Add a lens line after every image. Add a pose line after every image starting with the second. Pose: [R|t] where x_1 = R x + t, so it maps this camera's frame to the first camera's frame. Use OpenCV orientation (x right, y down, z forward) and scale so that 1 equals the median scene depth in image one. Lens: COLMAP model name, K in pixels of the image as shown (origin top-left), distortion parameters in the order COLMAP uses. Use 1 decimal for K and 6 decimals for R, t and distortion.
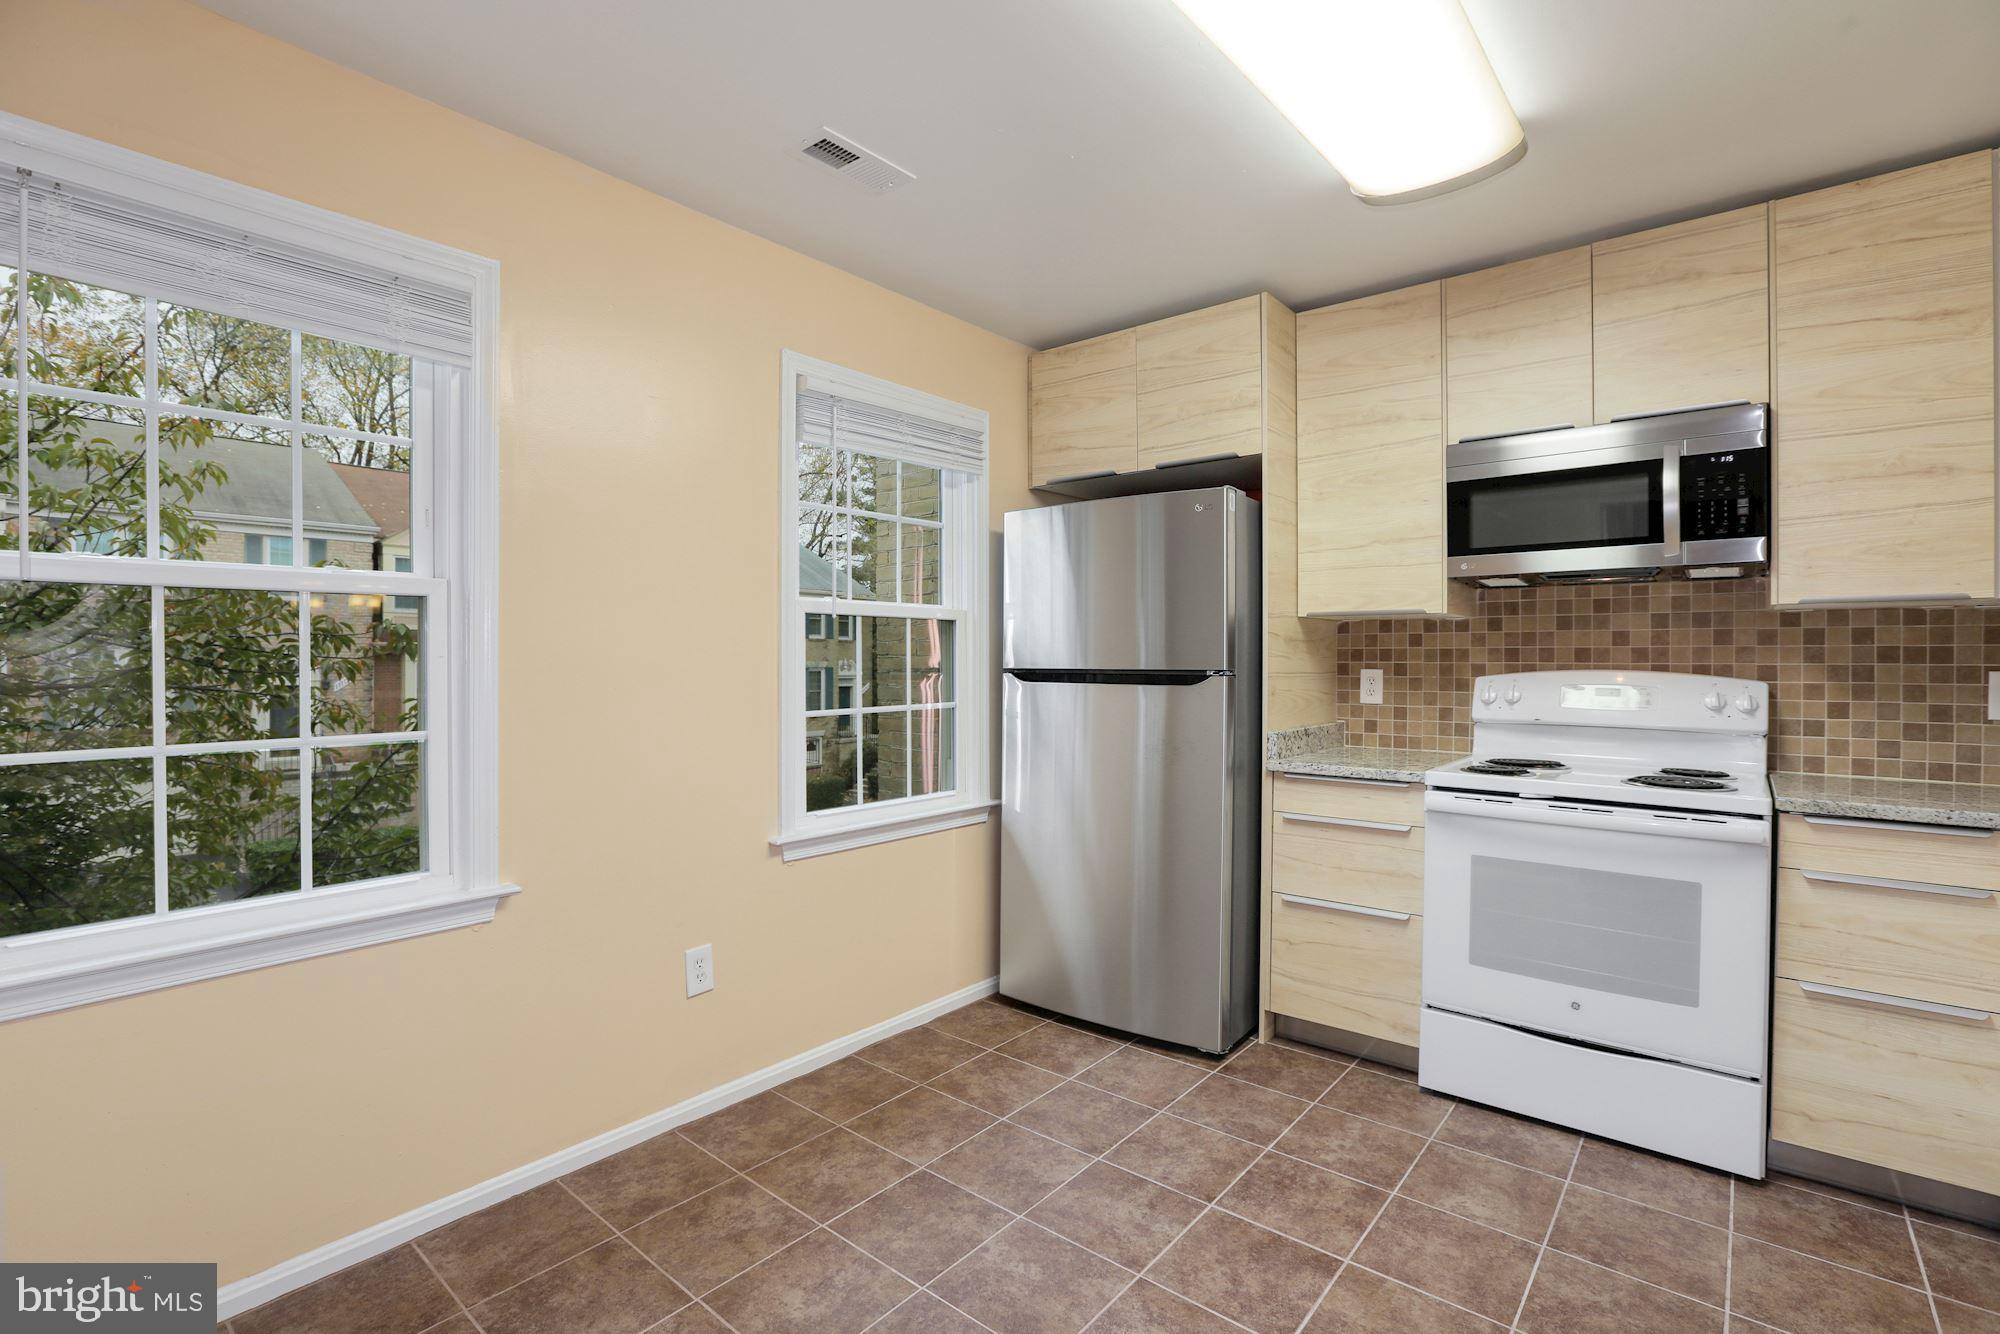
lens RADIAL K [[916.0, 0, 1020.6], [0, 916.0, 664.6], [0, 0, 1]] dist [-0.039957, 0.017011]
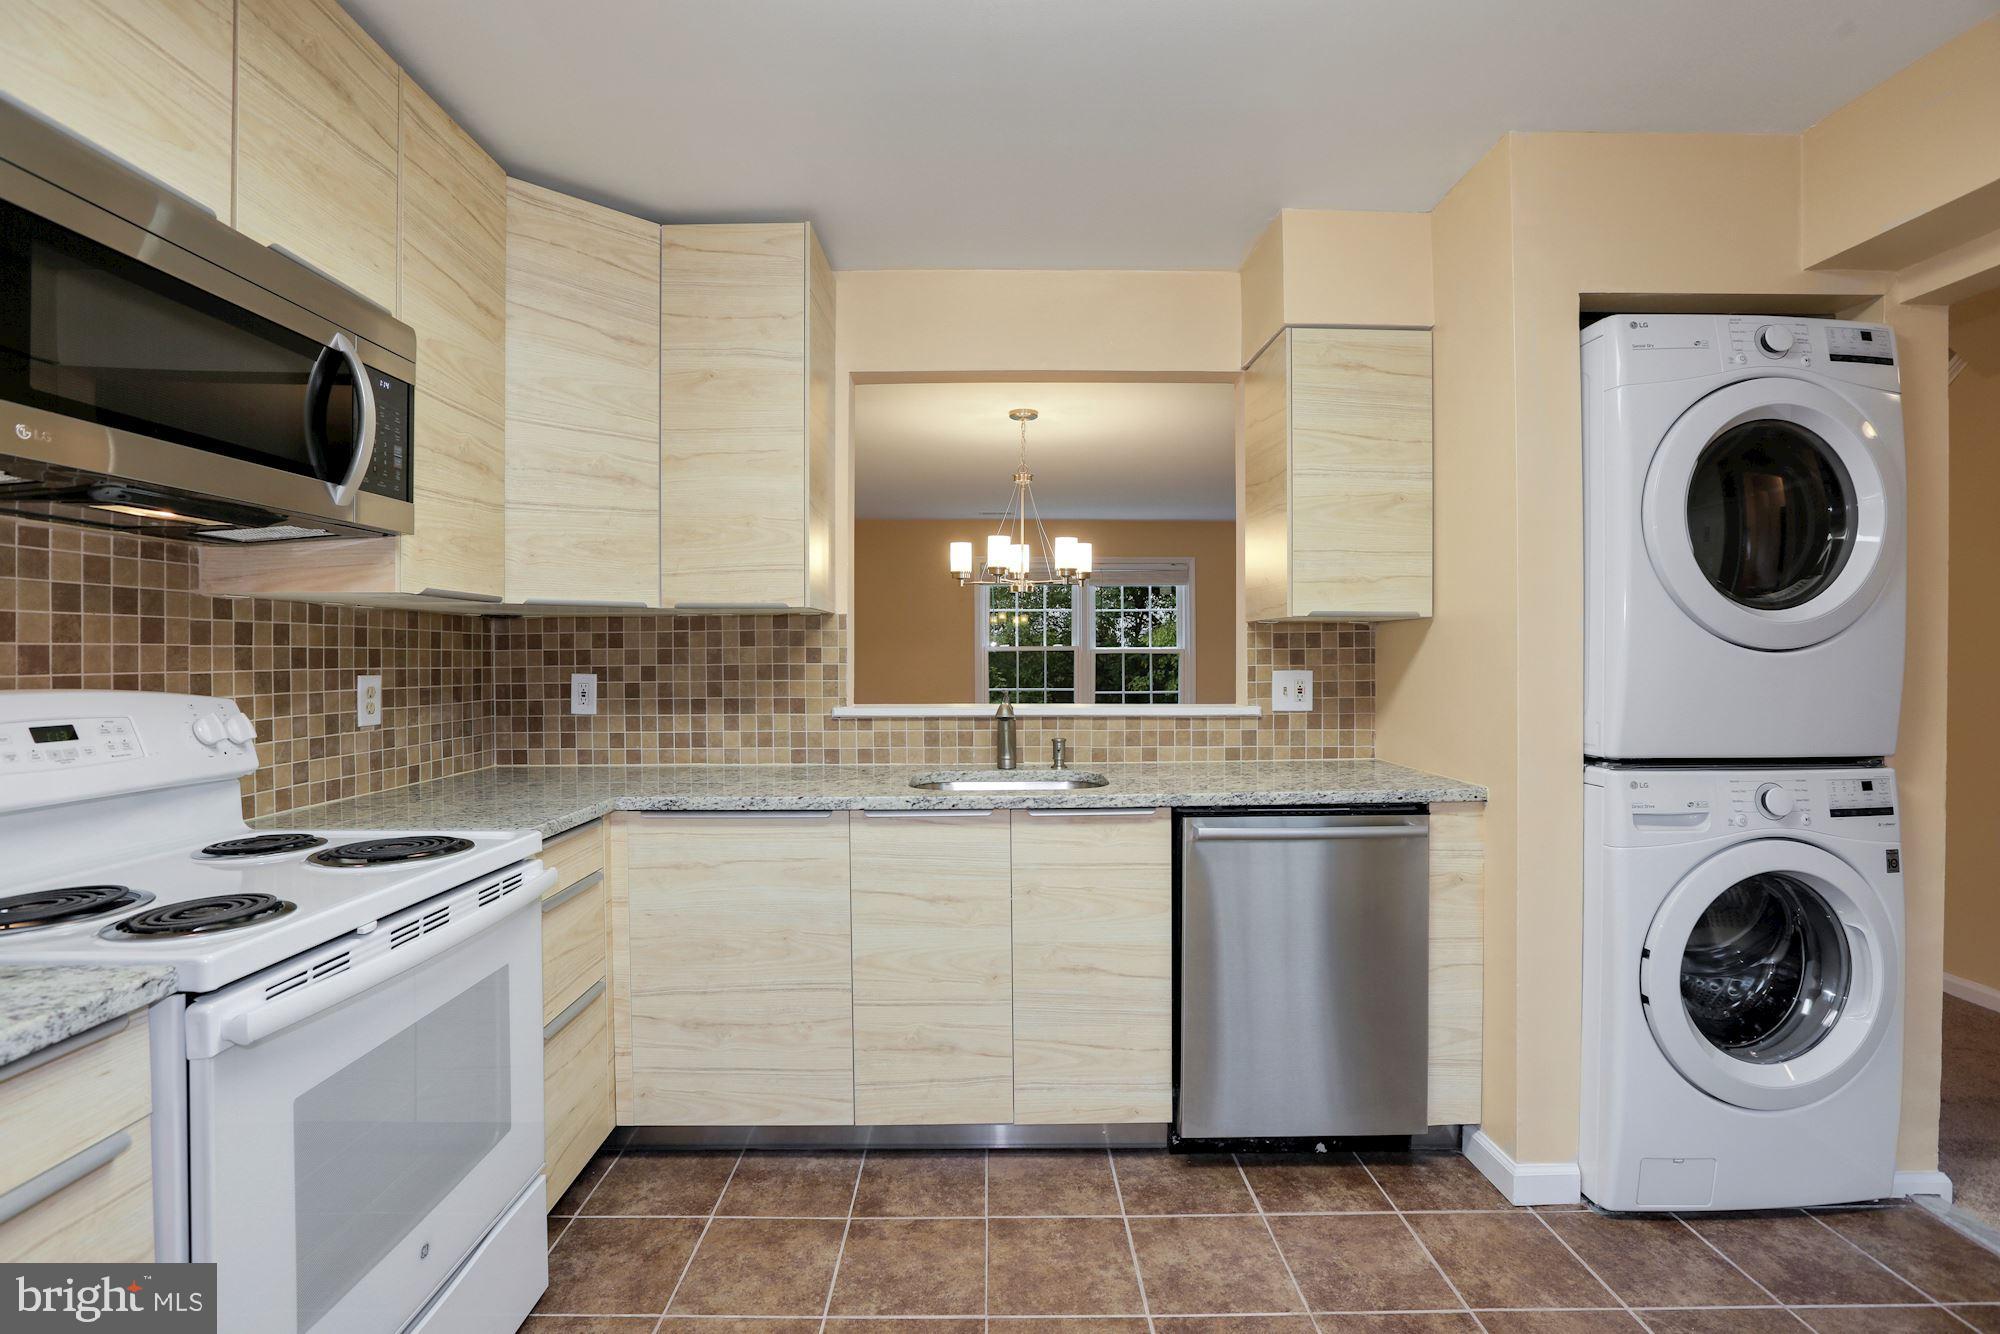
lens RADIAL K [[916.3, 0, 983.0], [0, 916.3, 660.7], [0, 0, 1]] dist [-0.055435, 0.028230]
pose [[-0.623201, -0.004532, 0.782049, -0.060205], [0.009823, 0.999859, 0.013622, -0.012249], [-0.782000, 0.016172, -0.623069, 0.912001]]
